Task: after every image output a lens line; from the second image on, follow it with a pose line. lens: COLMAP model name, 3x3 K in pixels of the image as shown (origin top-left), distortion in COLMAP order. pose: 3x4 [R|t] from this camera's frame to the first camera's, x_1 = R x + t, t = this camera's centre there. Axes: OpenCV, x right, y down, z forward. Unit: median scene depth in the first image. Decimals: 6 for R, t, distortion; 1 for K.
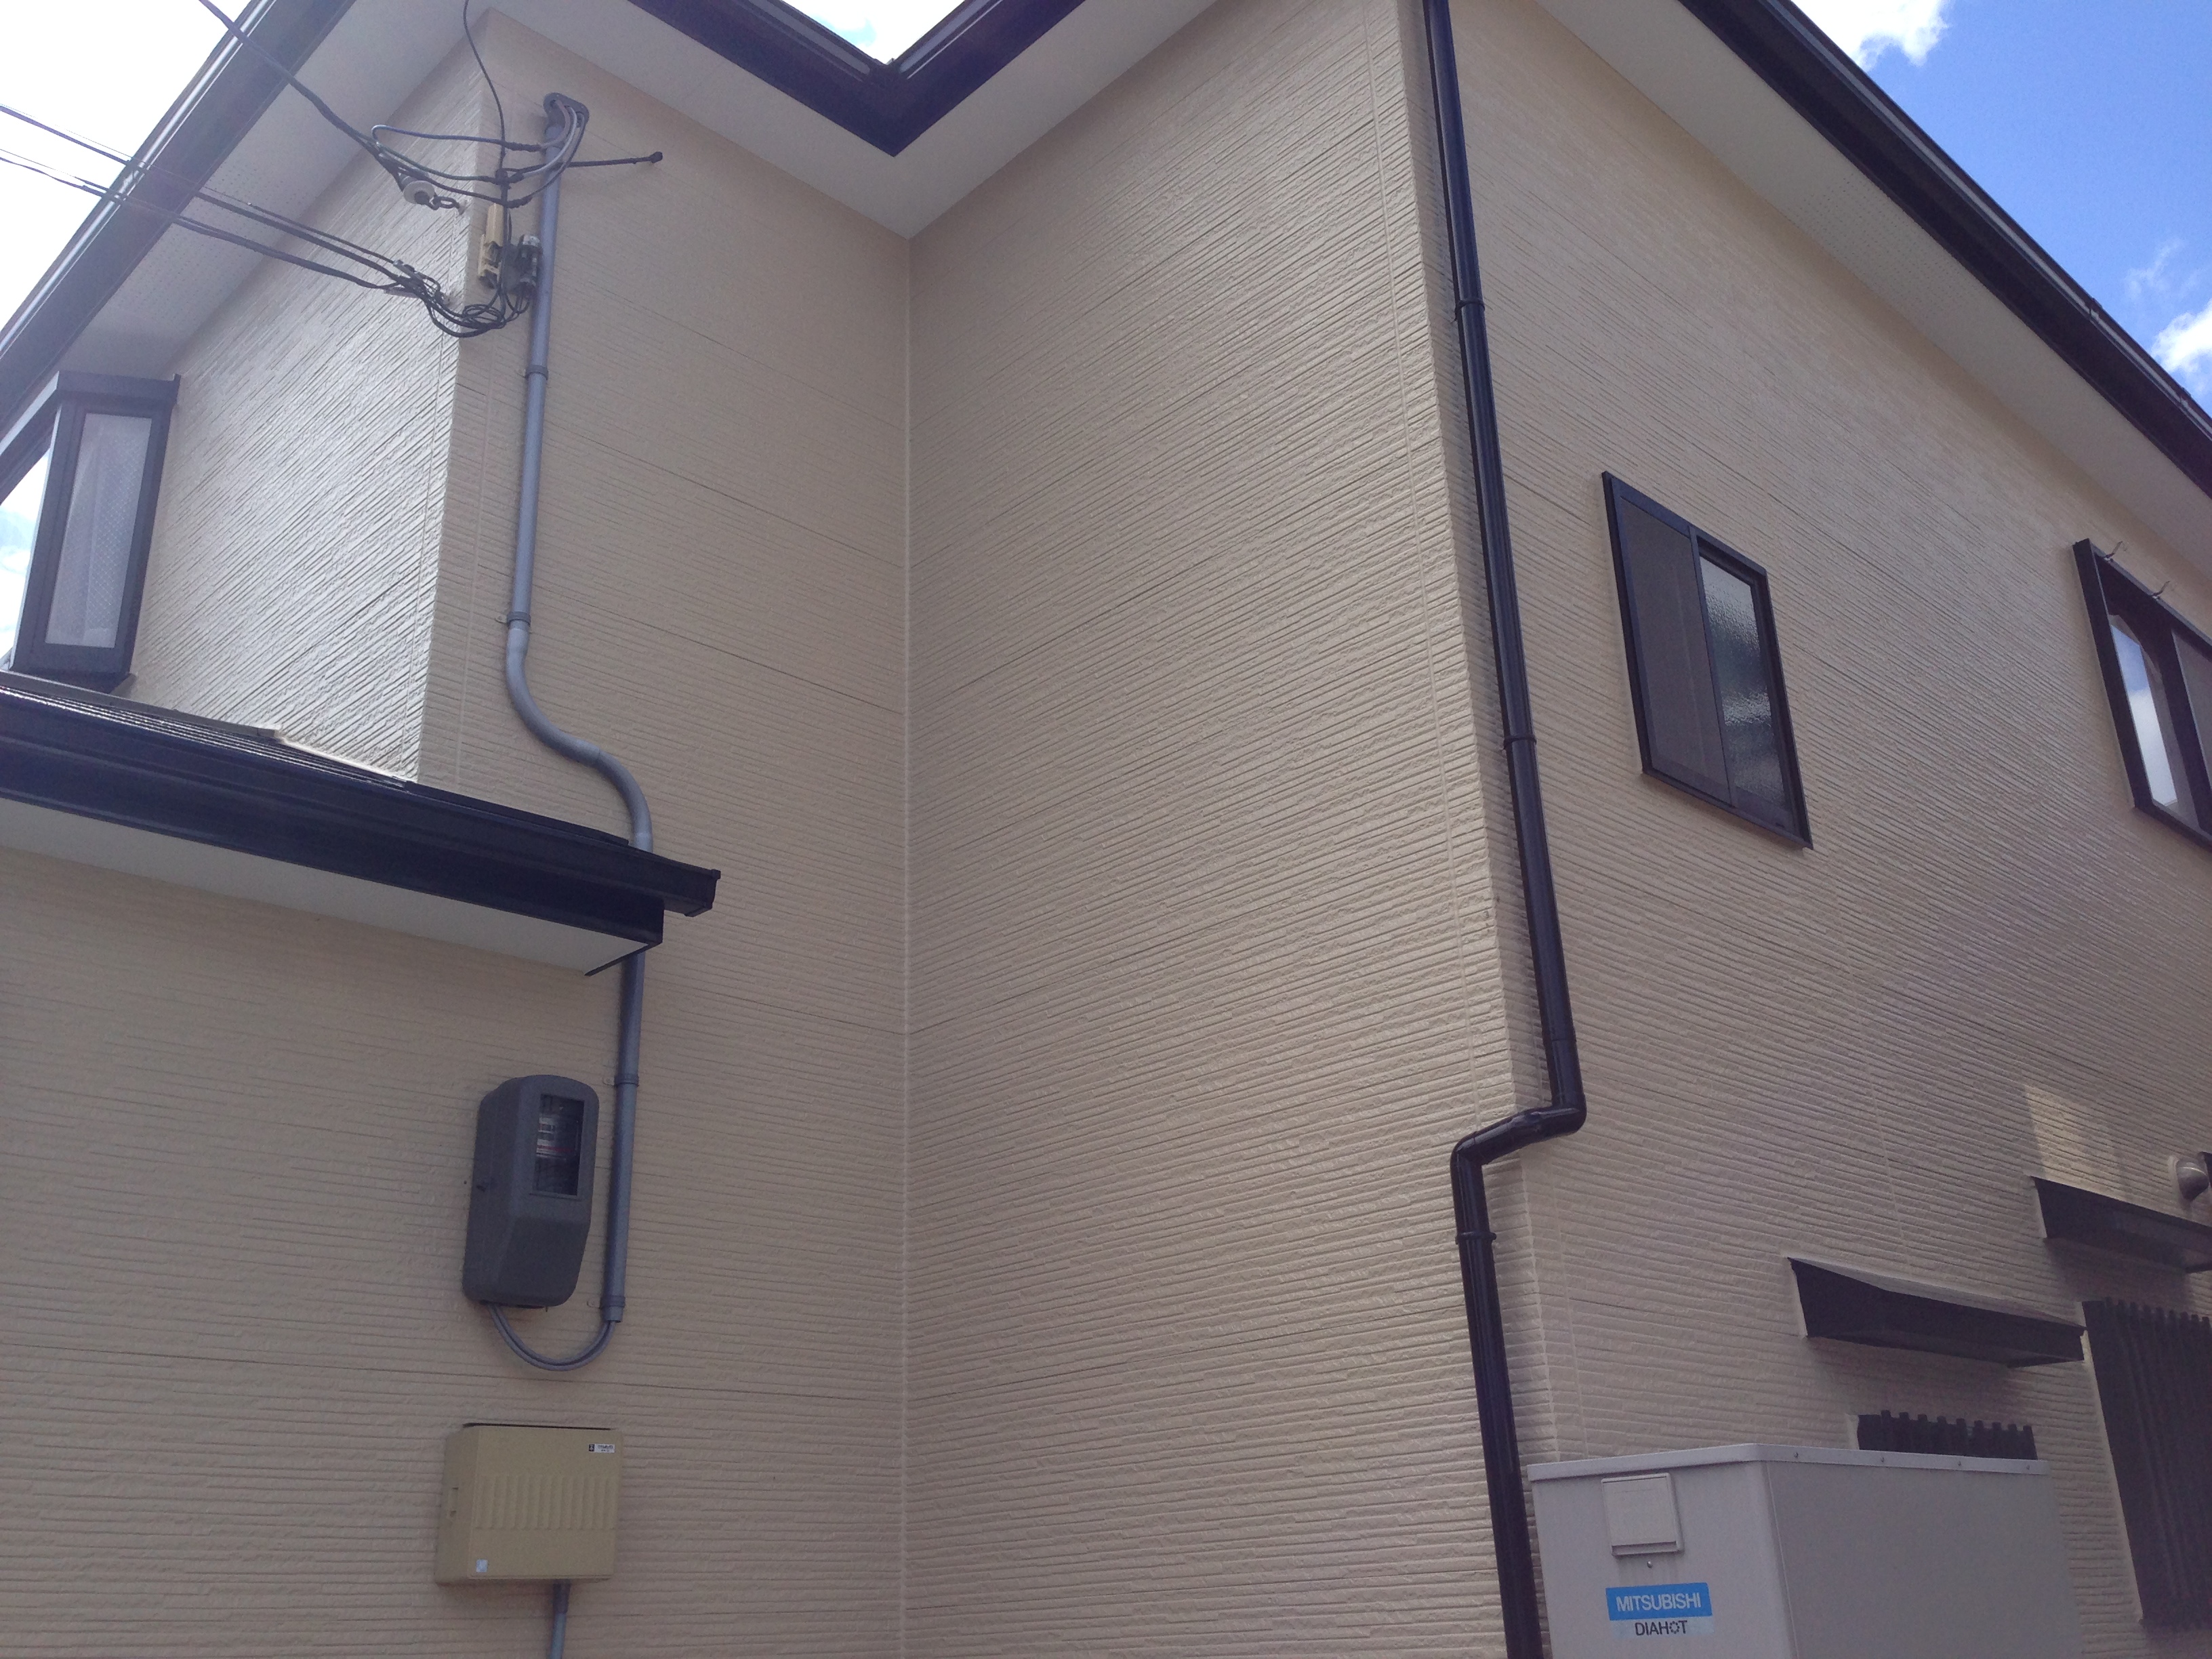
lens RADIAL K [[2056.0, 0, 1106.0], [0, 2056.0, 829.5], [0, 0, 1]] dist [0.123992, -0.226958]
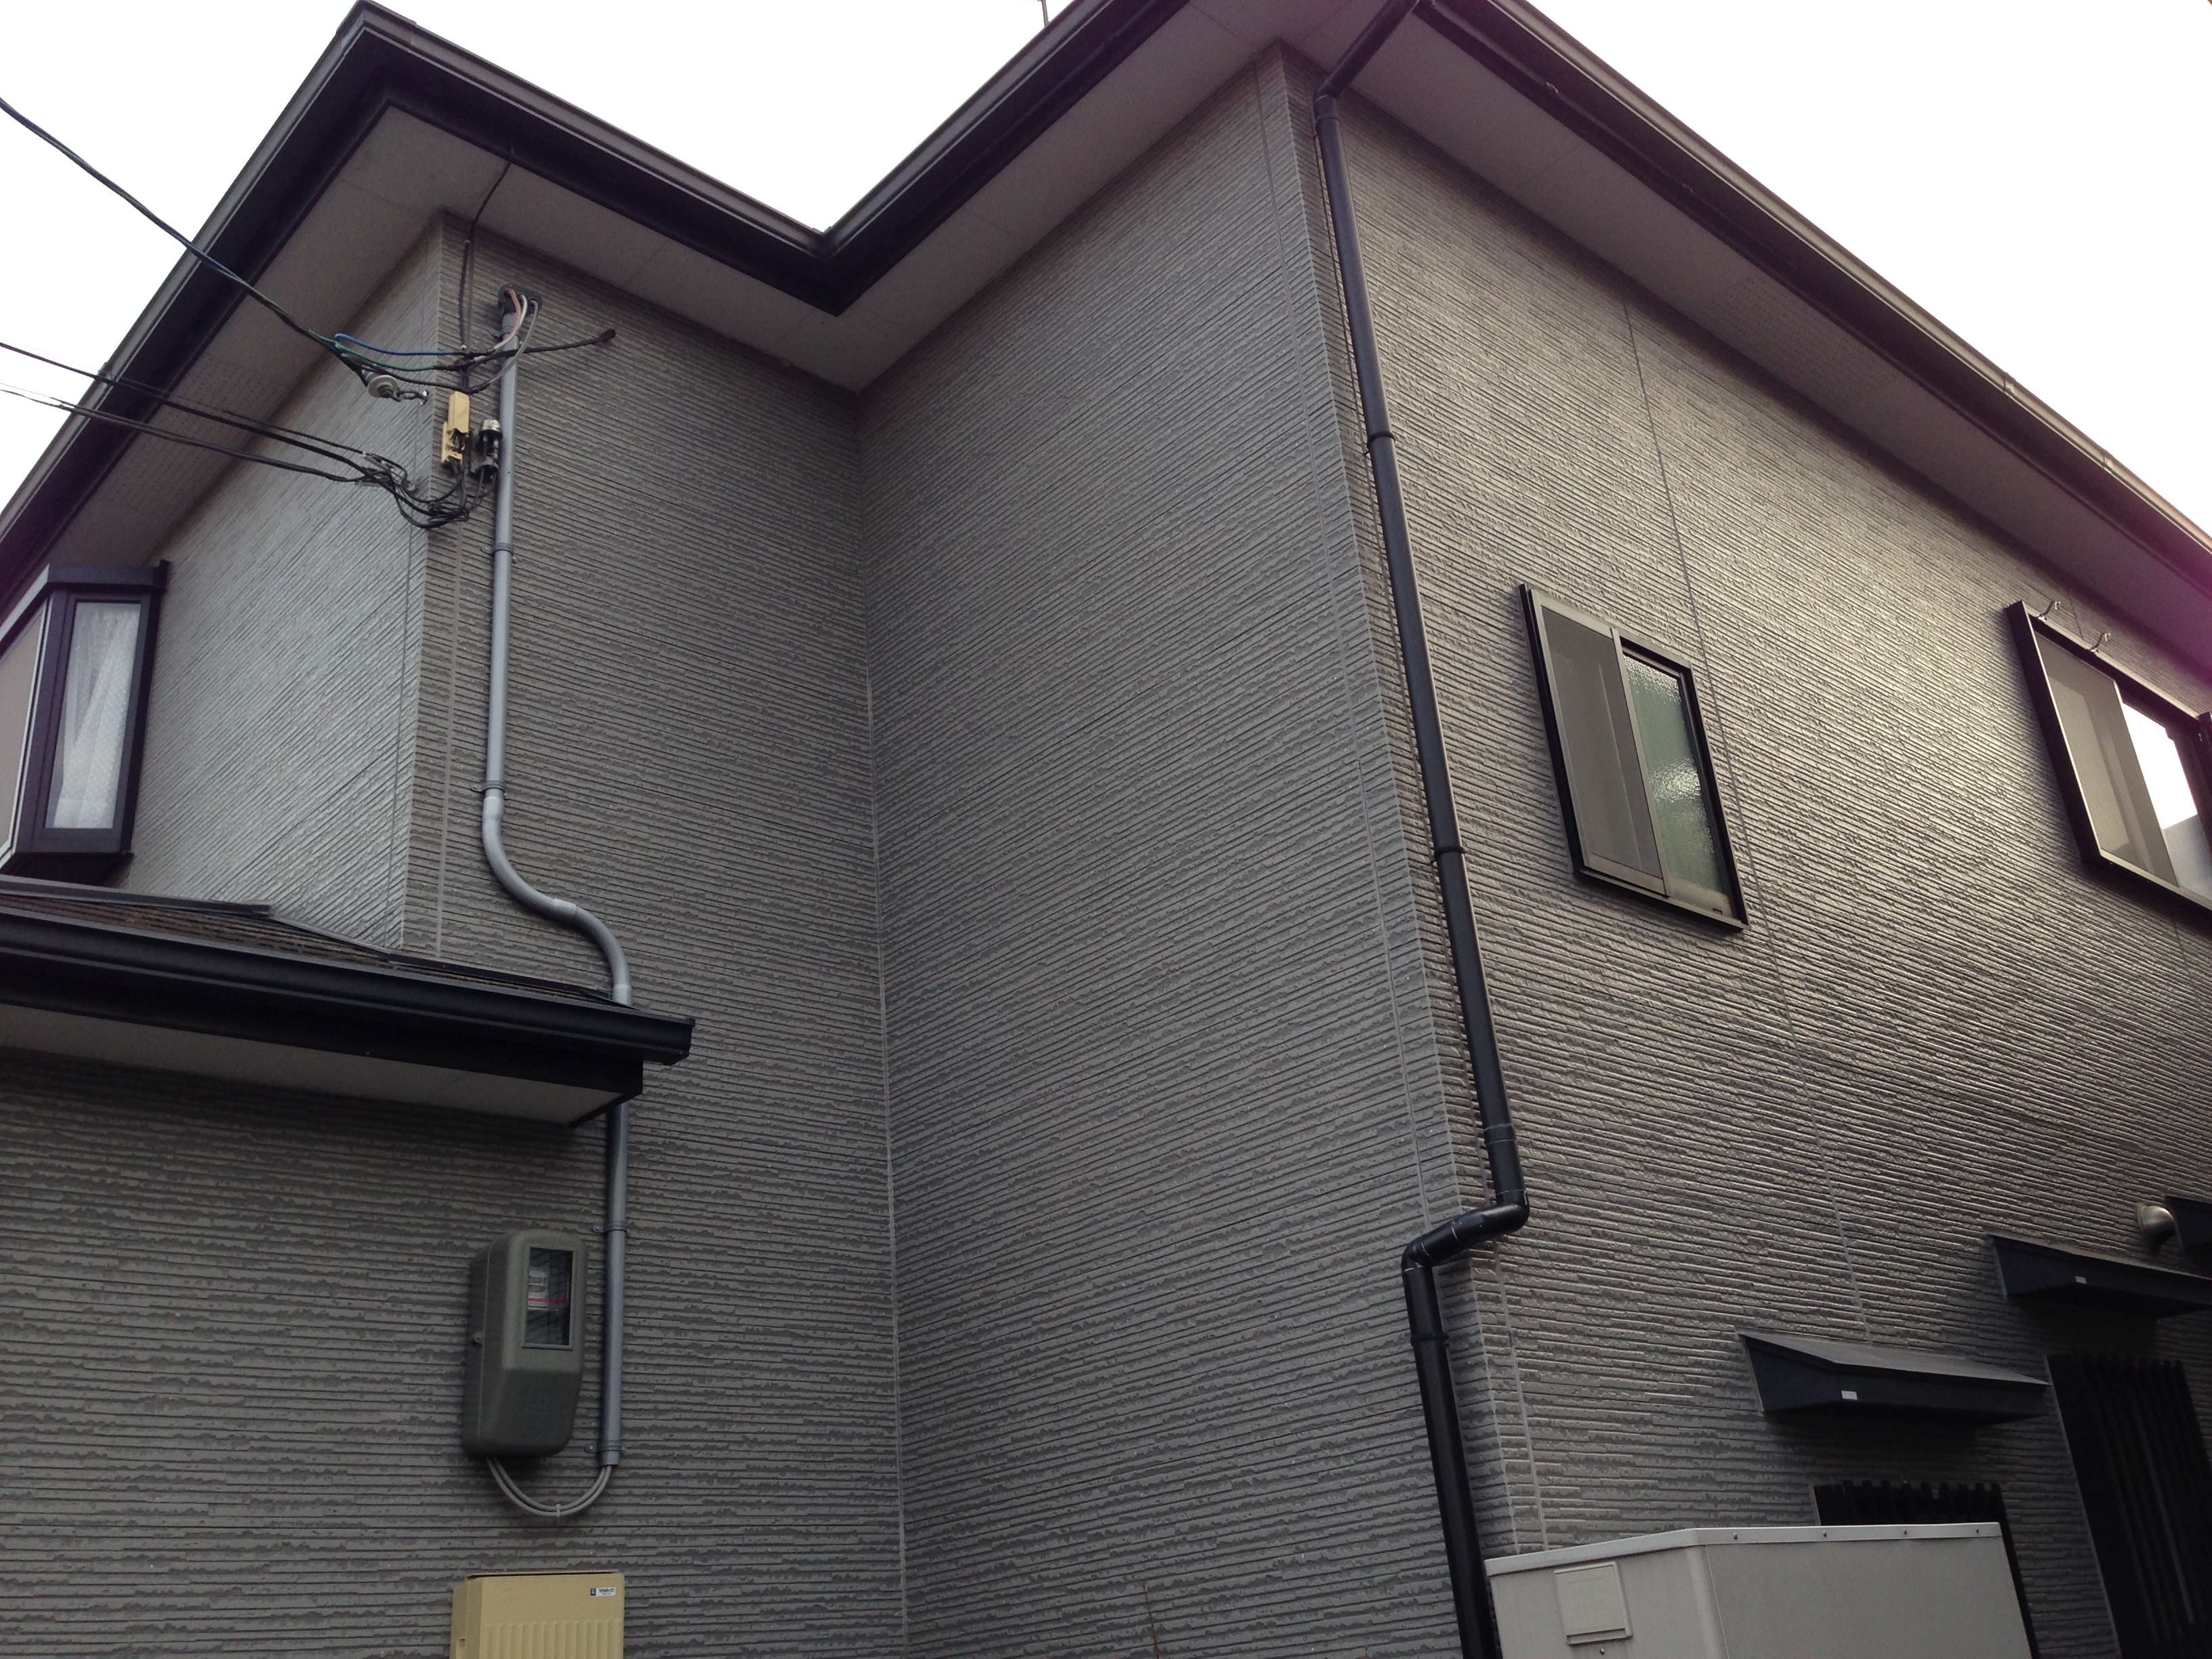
lens RADIAL K [[2039.6, 0, 1106.0], [0, 2039.6, 829.5], [0, 0, 1]] dist [0.127241, -0.233947]
pose [[0.998257, -0.058990, -0.001850, 0.028730], [0.058862, 0.997406, -0.041437, -0.021752], [0.004290, 0.041256, 0.999139, -0.038208]]
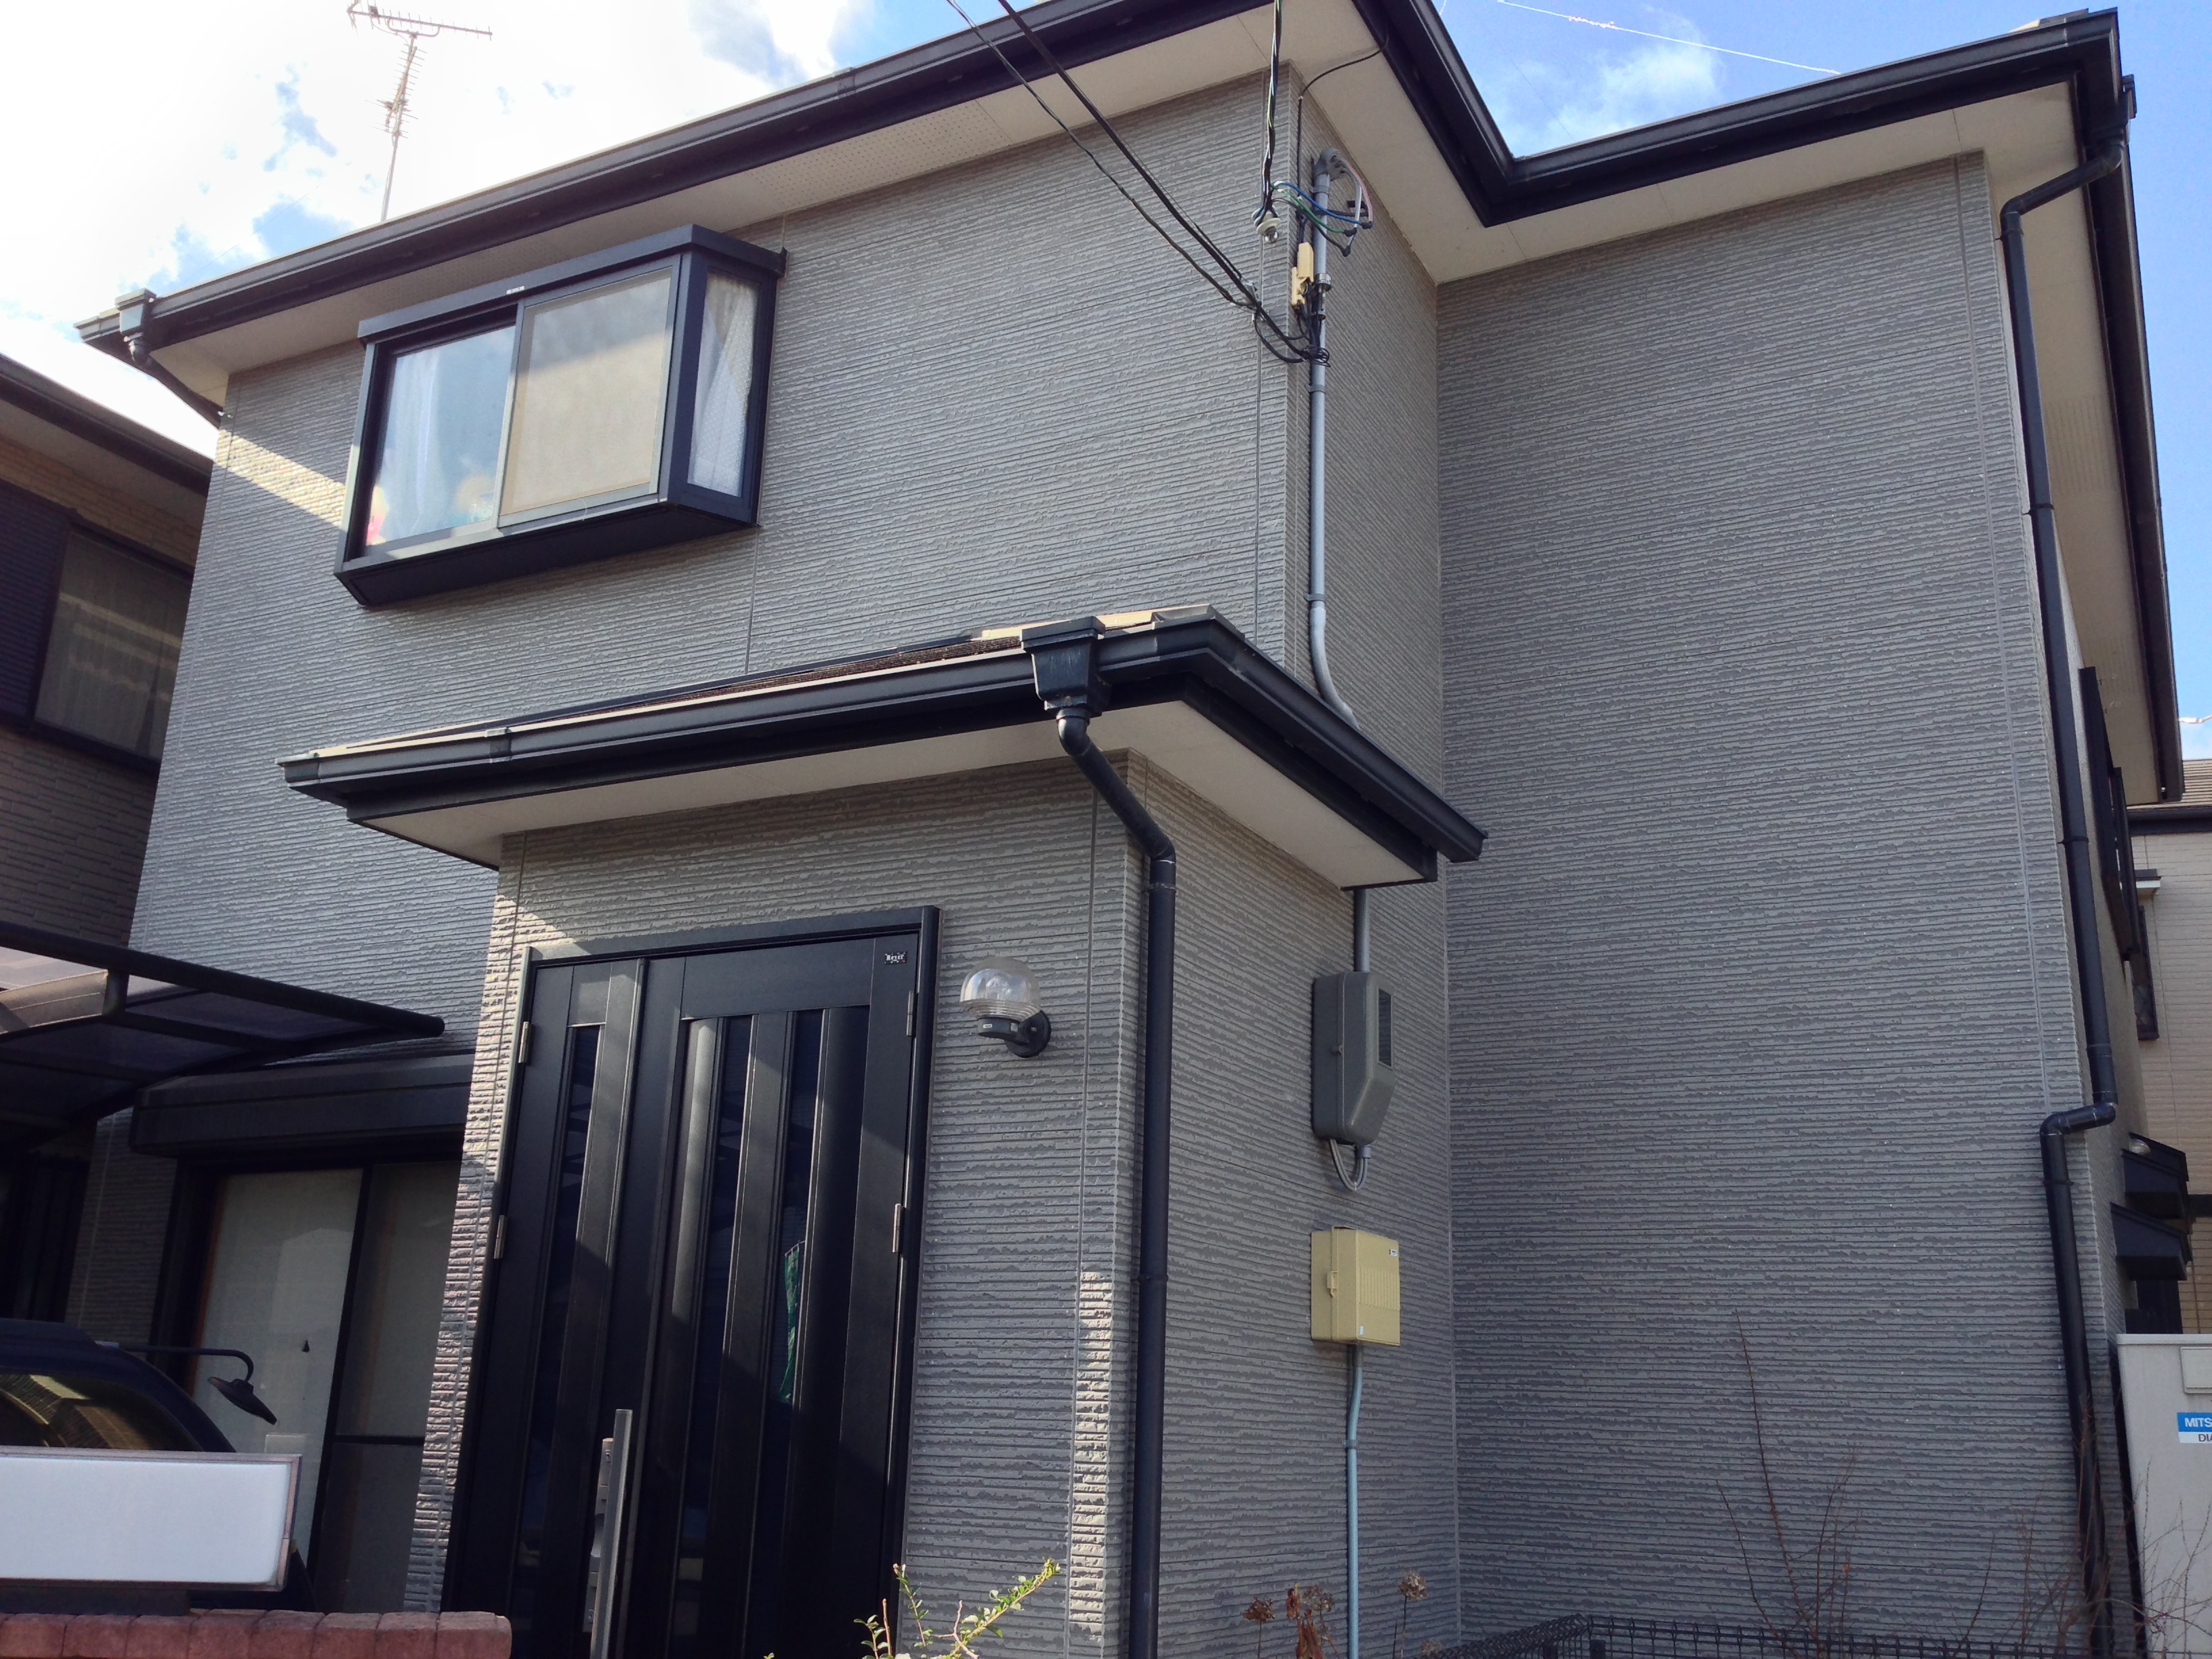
lens RADIAL K [[2041.1, 0, 1106.0], [0, 2041.1, 829.5], [0, 0, 1]] dist [0.064373, 0.005517]
pose [[0.946696, 0.150317, 0.284907, -0.801550], [-0.175129, 0.982492, 0.063559, -0.023587], [-0.270365, -0.110066, 0.956446, -0.179919]]
